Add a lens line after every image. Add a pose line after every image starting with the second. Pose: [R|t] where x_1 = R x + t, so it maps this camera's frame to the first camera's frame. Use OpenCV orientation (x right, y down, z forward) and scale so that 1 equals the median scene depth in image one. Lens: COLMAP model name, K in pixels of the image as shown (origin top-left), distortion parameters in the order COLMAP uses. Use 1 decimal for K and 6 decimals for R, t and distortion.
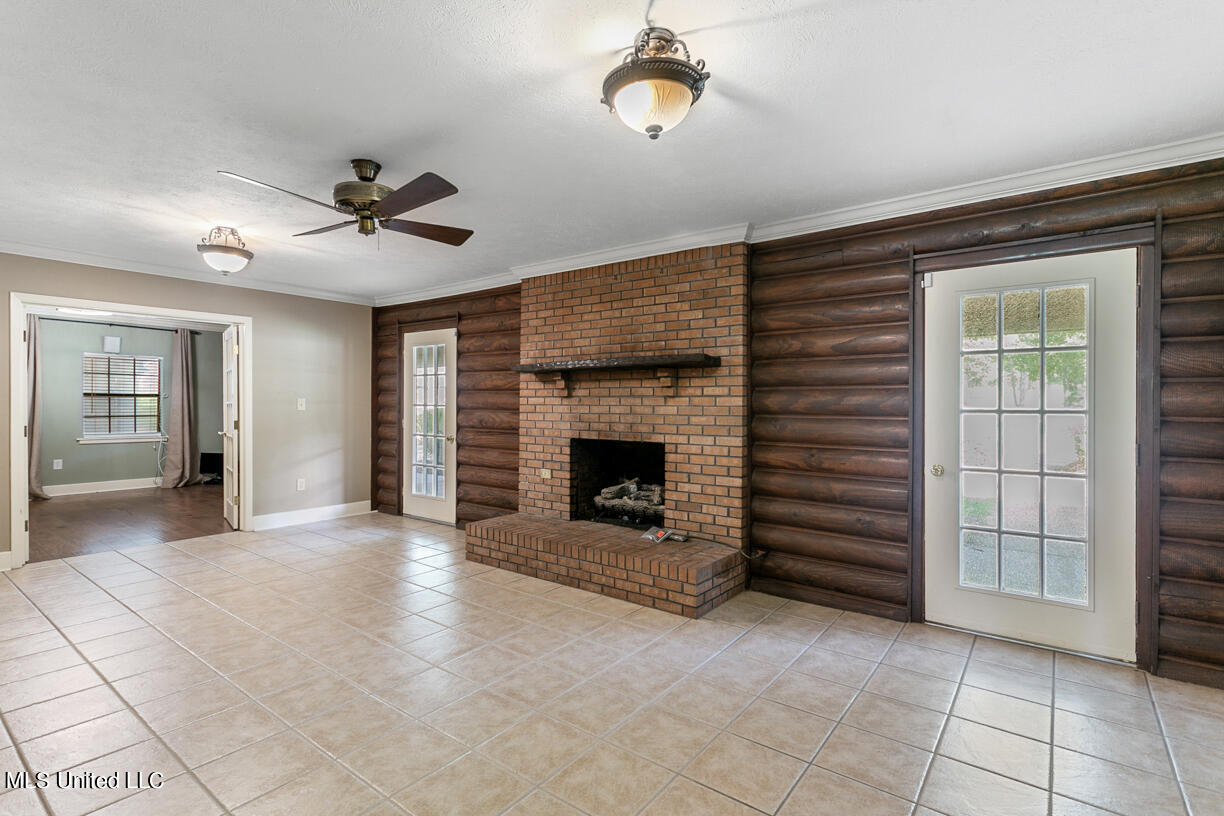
lens RADIAL K [[614.8, 0, 616.3], [0, 614.8, 407.6], [0, 0, 1]] dist [-0.003786, 0.004051]
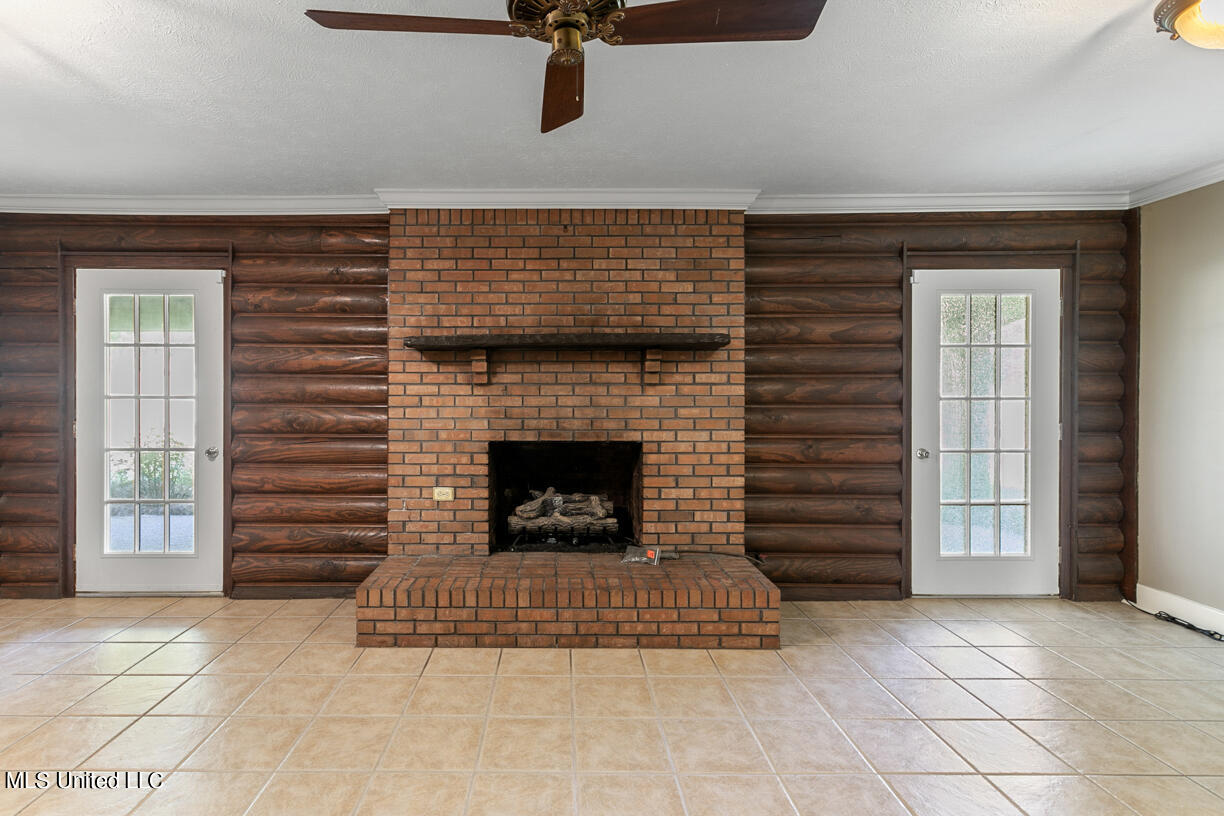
lens RADIAL K [[614.8, 0, 611.0], [0, 614.8, 397.8], [0, 0, 1]] dist [-0.003786, 0.004051]
pose [[0.787240, -0.007087, 0.616606, -0.459618], [0.007273, 0.999971, 0.002208, -0.002235], [-0.616604, 0.002746, 0.787269, 0.389289]]
